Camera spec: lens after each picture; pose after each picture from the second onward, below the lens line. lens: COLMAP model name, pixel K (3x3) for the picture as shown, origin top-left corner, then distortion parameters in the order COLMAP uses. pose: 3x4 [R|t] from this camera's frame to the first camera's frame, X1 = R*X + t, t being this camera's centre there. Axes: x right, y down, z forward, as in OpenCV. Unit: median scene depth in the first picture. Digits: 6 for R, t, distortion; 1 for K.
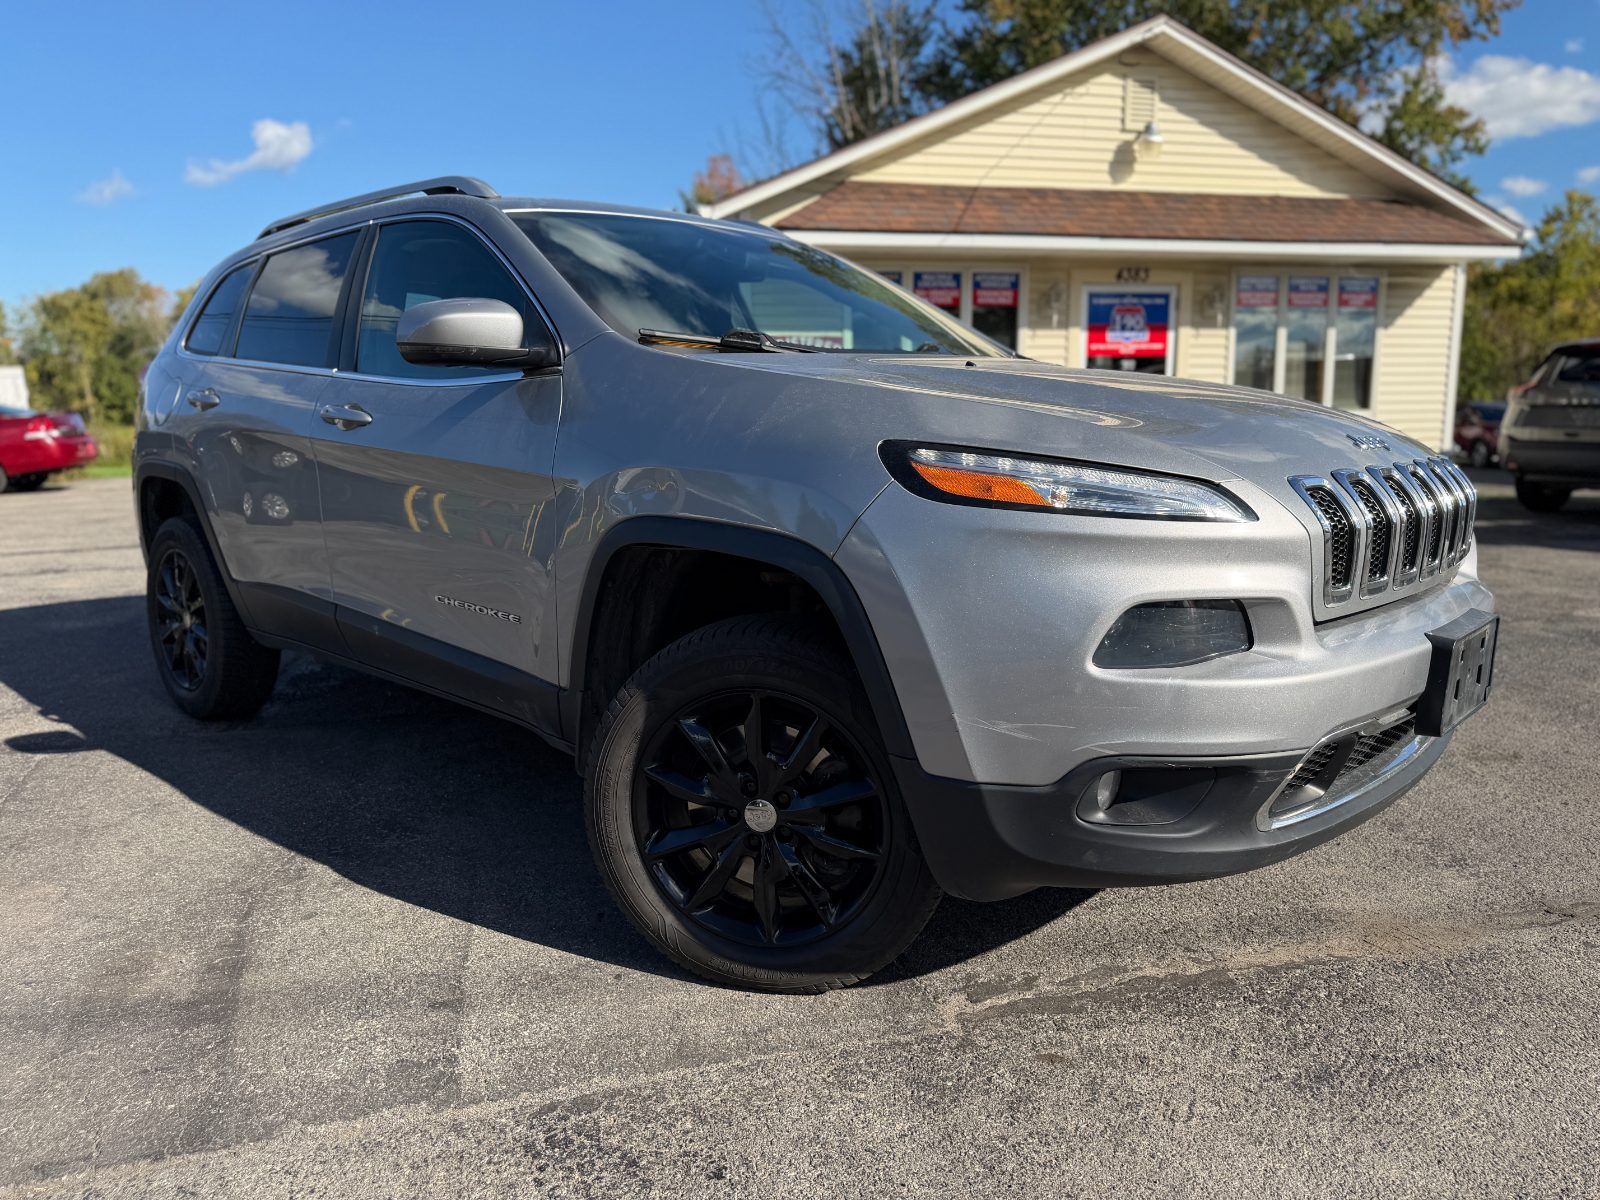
lens RADIAL K [[1178.6, 0, 772.7], [0, 1178.6, 620.2], [0, 0, 1]] dist [0.014769, -0.019400]
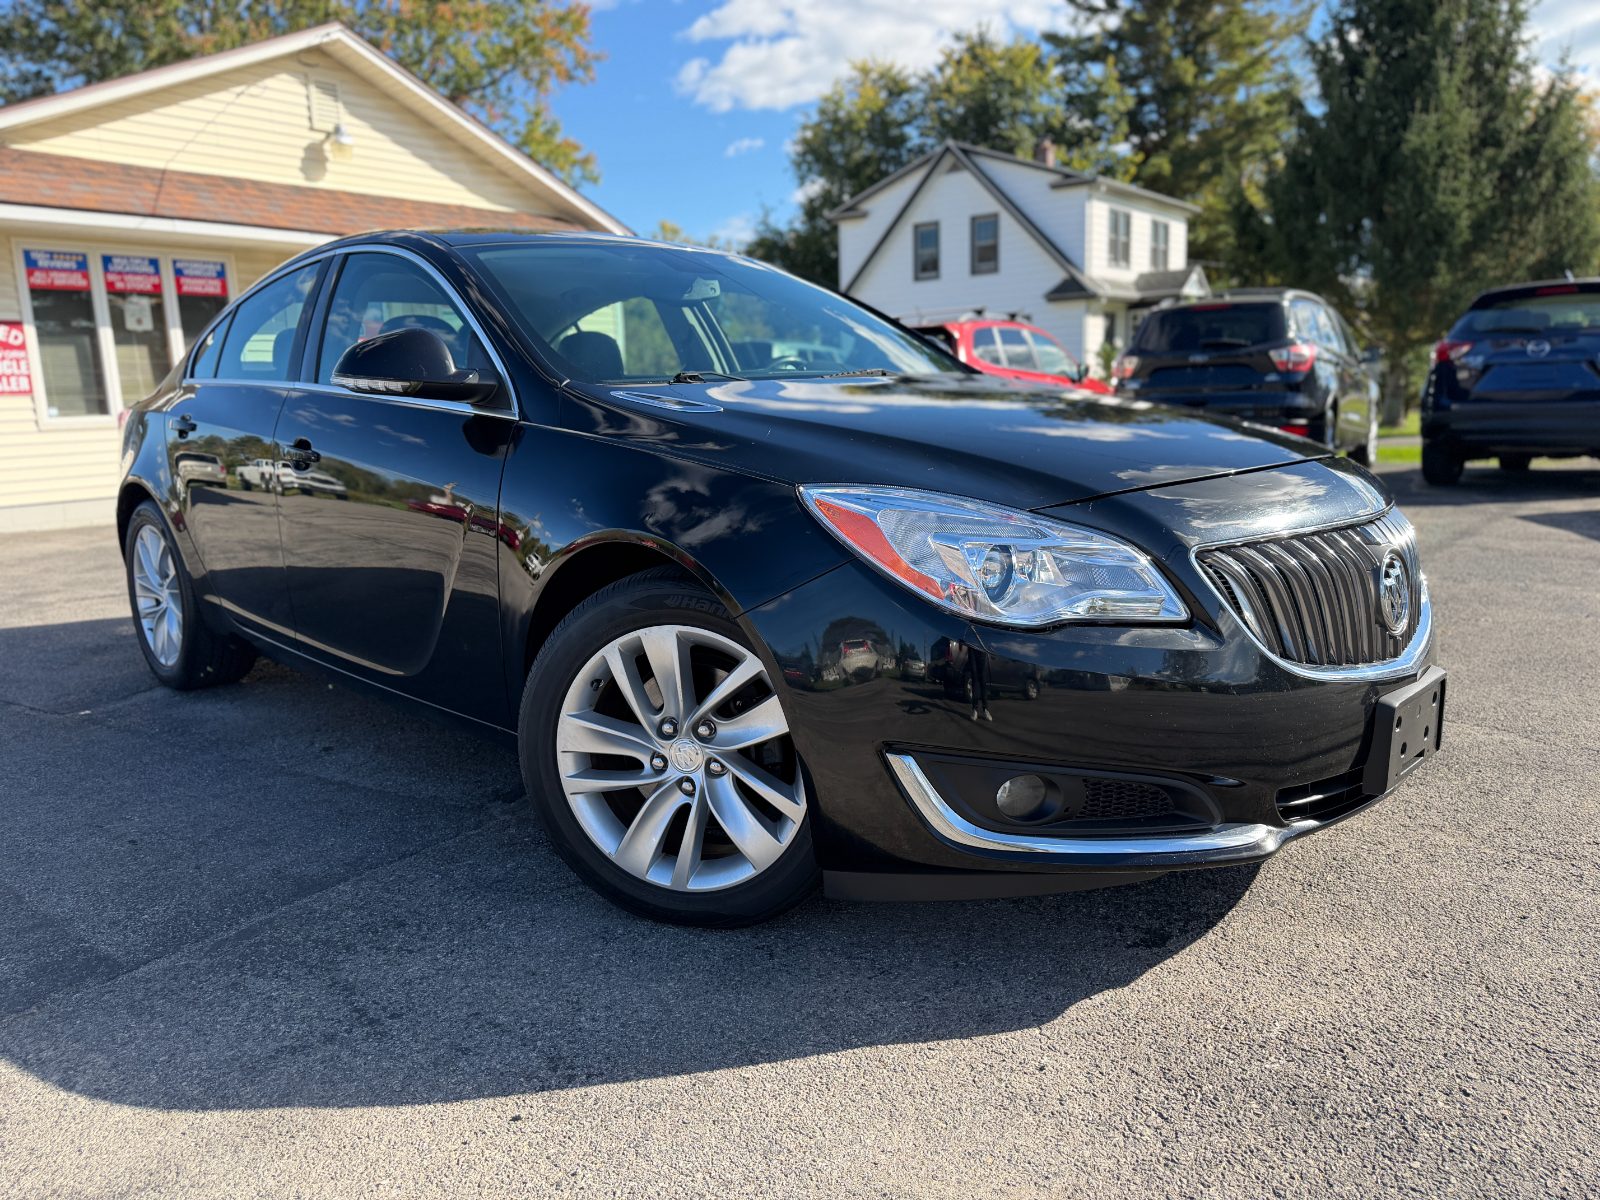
lens RADIAL K [[1178.6, 0, 826.7], [0, 1178.6, 612.2], [0, 0, 1]] dist [0.014769, -0.019400]
pose [[0.760650, -0.133505, 0.635285, -0.070413], [0.139448, 0.989382, 0.040951, 0.020326], [-0.634007, 0.057440, 0.771191, -0.049120]]
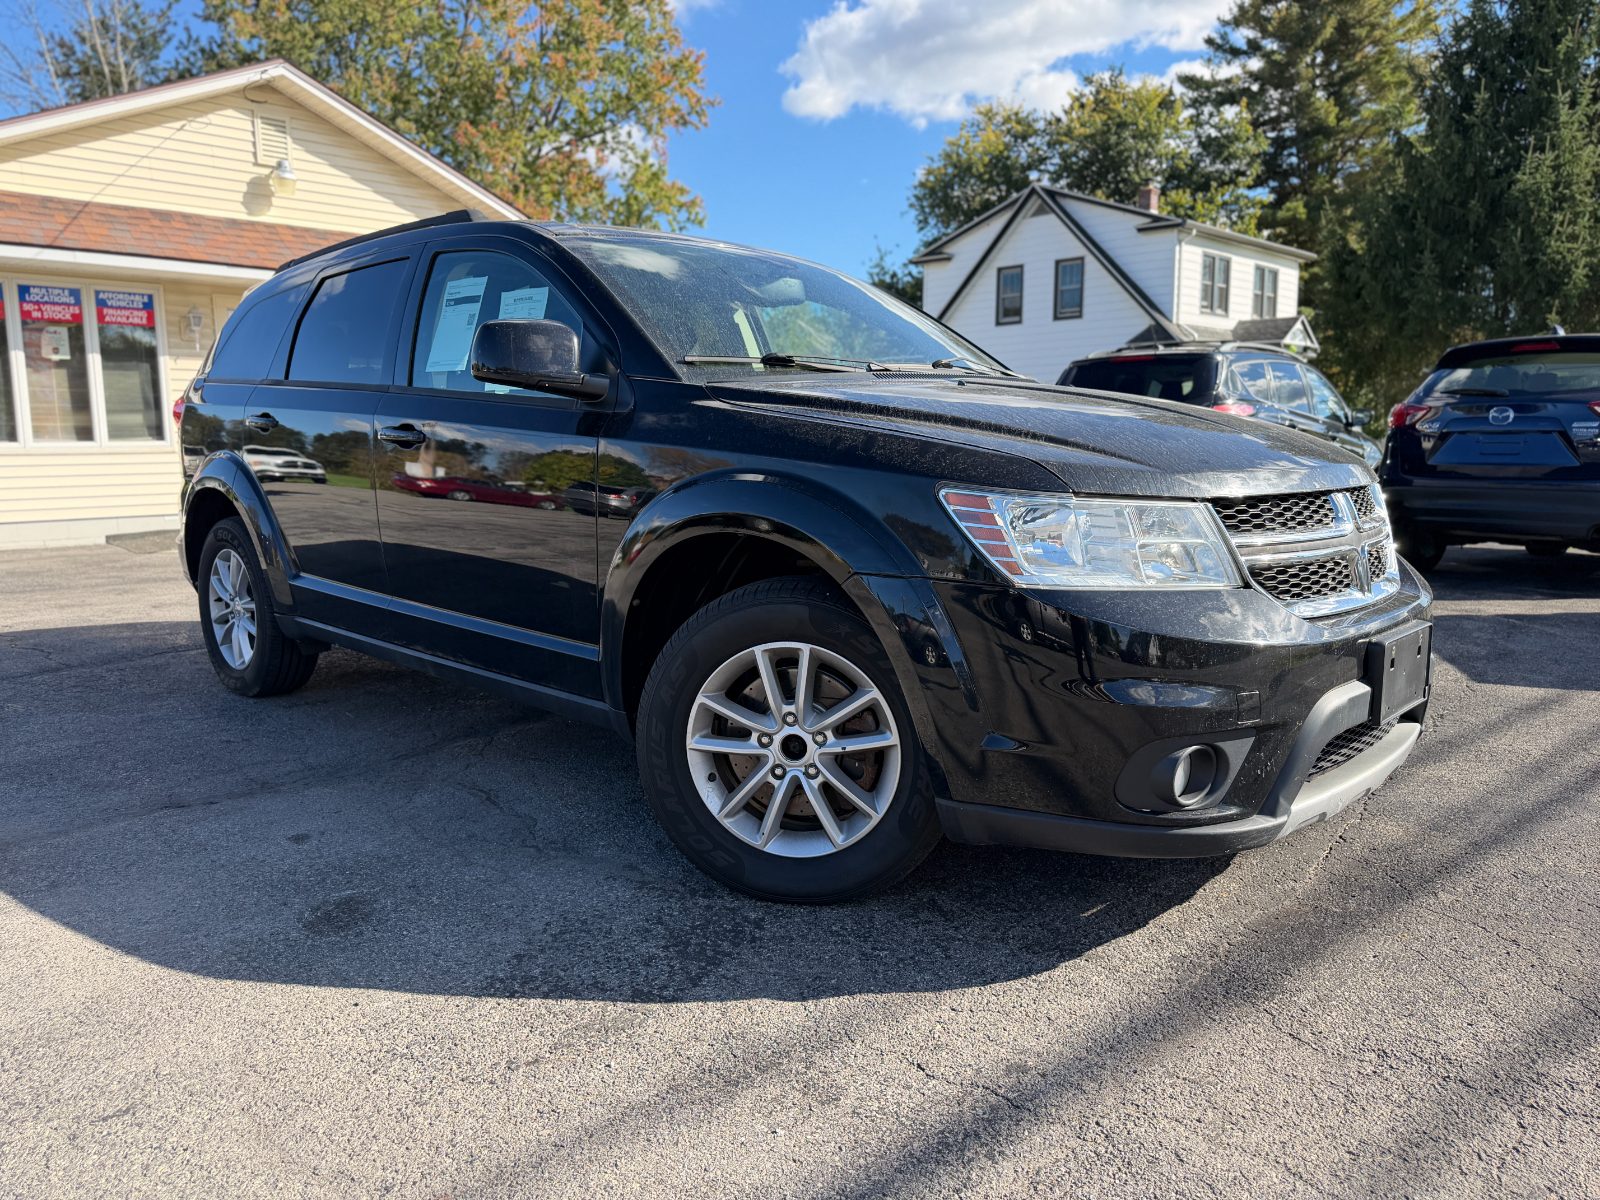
lens RADIAL K [[1178.6, 0, 810.2], [0, 1178.6, 602.1], [0, 0, 1]] dist [0.014769, -0.019400]
pose [[0.845196, -0.067451, 0.530184, 0.133121], [0.089458, 0.995863, -0.015915, 0.023653], [-0.526917, 0.060880, 0.847733, -0.099508]]
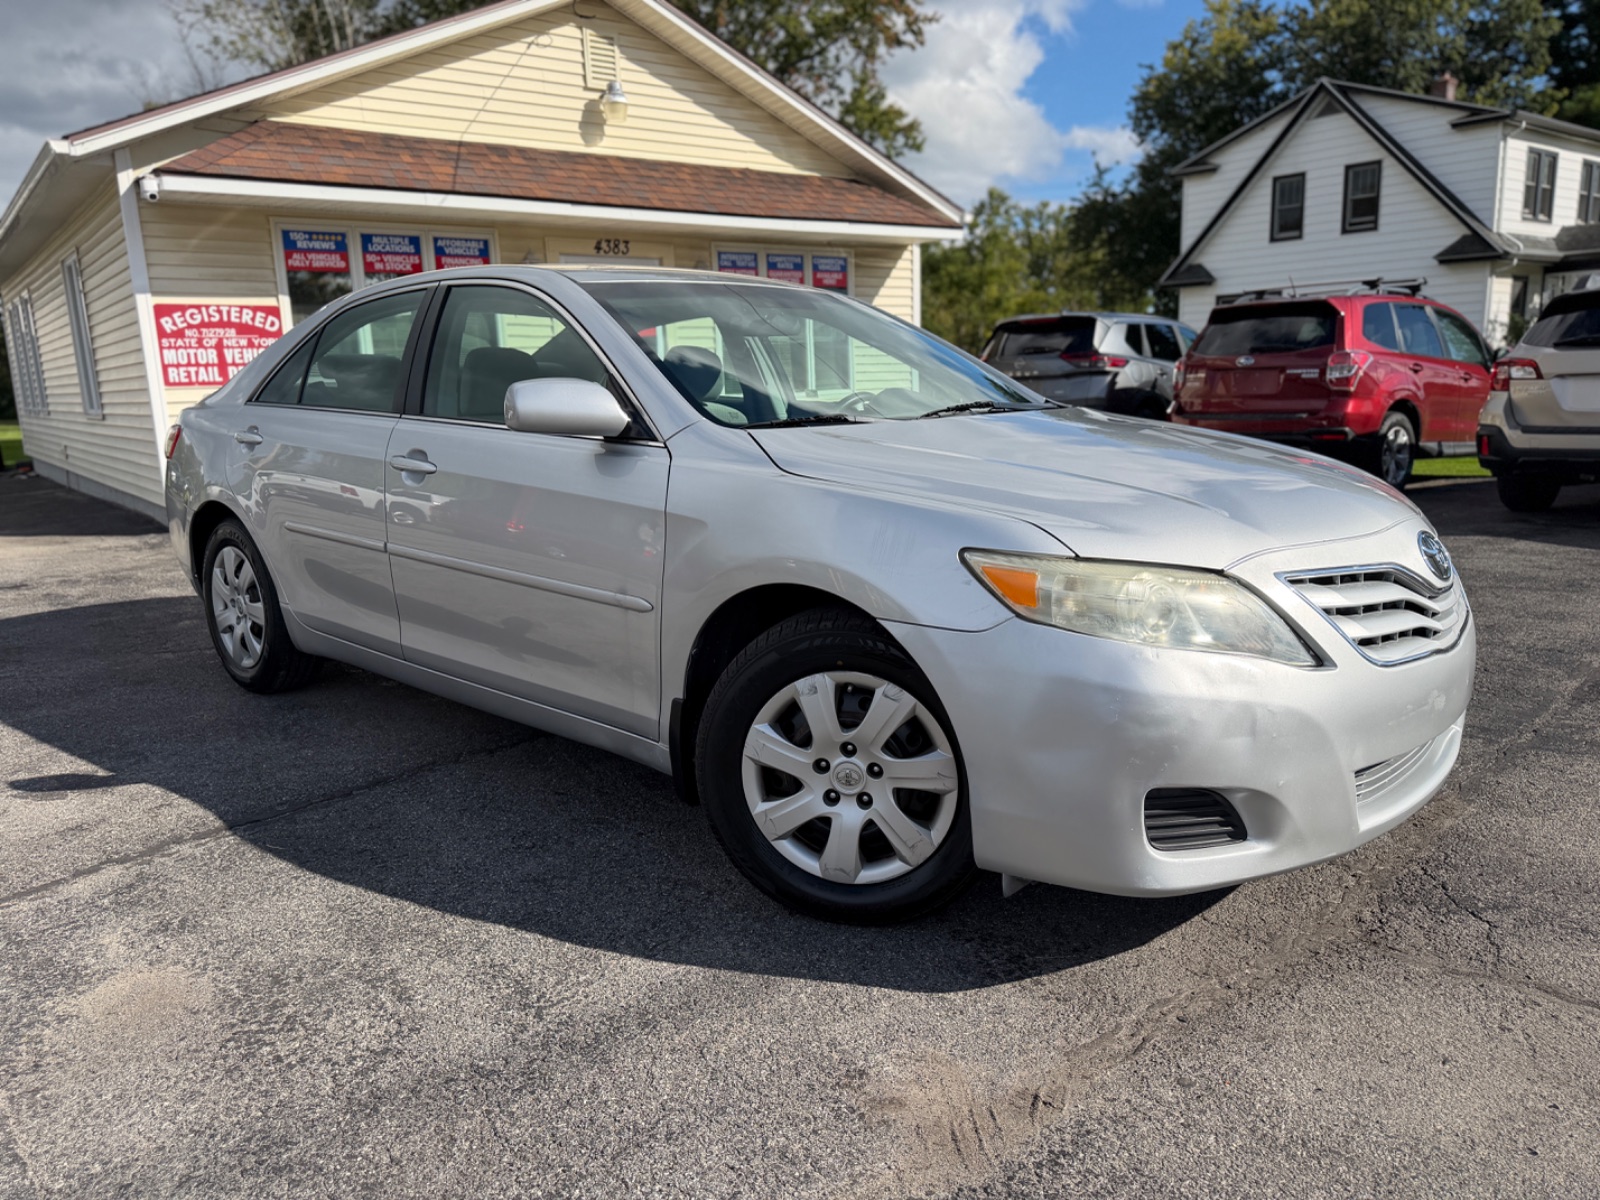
lens RADIAL K [[1178.6, 0, 797.8], [0, 1178.6, 607.0], [0, 0, 1]] dist [0.014769, -0.019400]
pose [[0.913464, -0.093900, 0.395938, 0.042986], [0.090940, 0.995509, 0.026287, -0.018609], [-0.396628, 0.011995, 0.917901, 0.087381]]
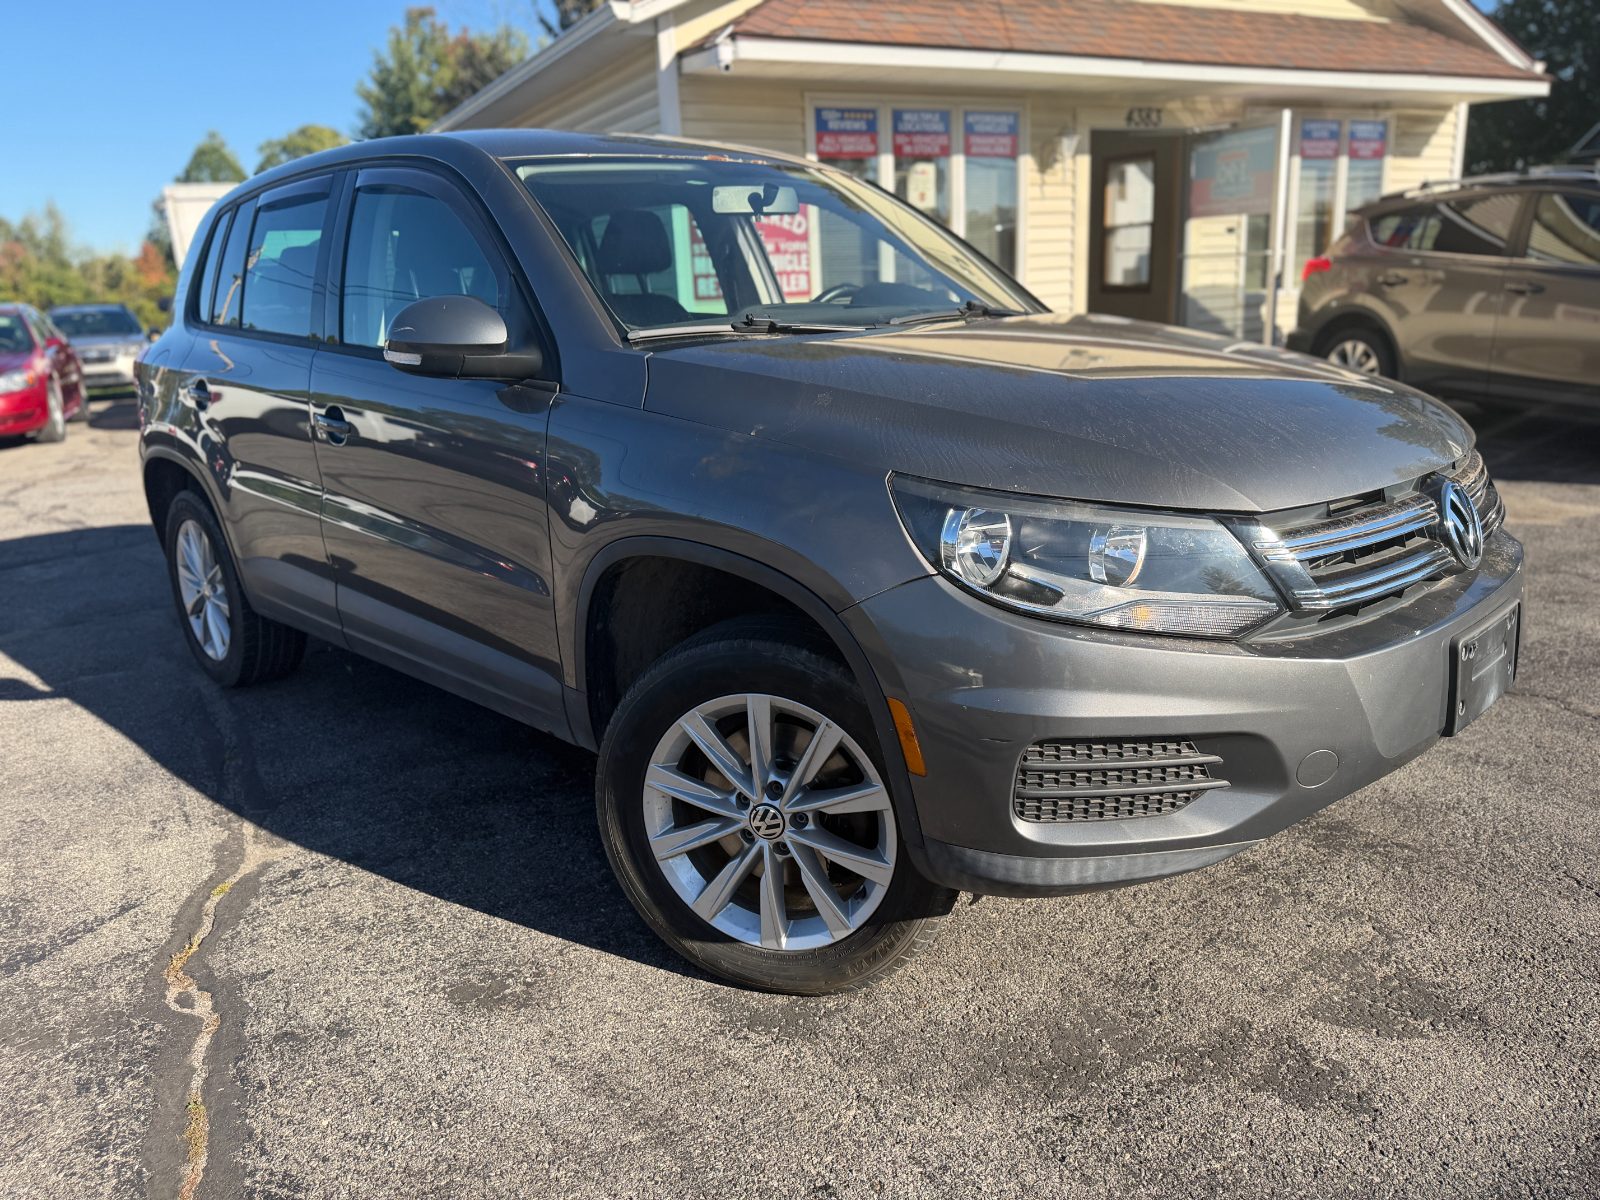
lens RADIAL K [[1277.4, 0, 815.0], [0, 1277.4, 607.6], [0, 0, 1]] dist [0.003792, -0.012611]
pose [[0.959781, -0.104104, 0.260736, -0.152205], [0.089023, 0.993635, 0.069028, -0.053735], [-0.266263, -0.043041, 0.962939, 0.253084]]
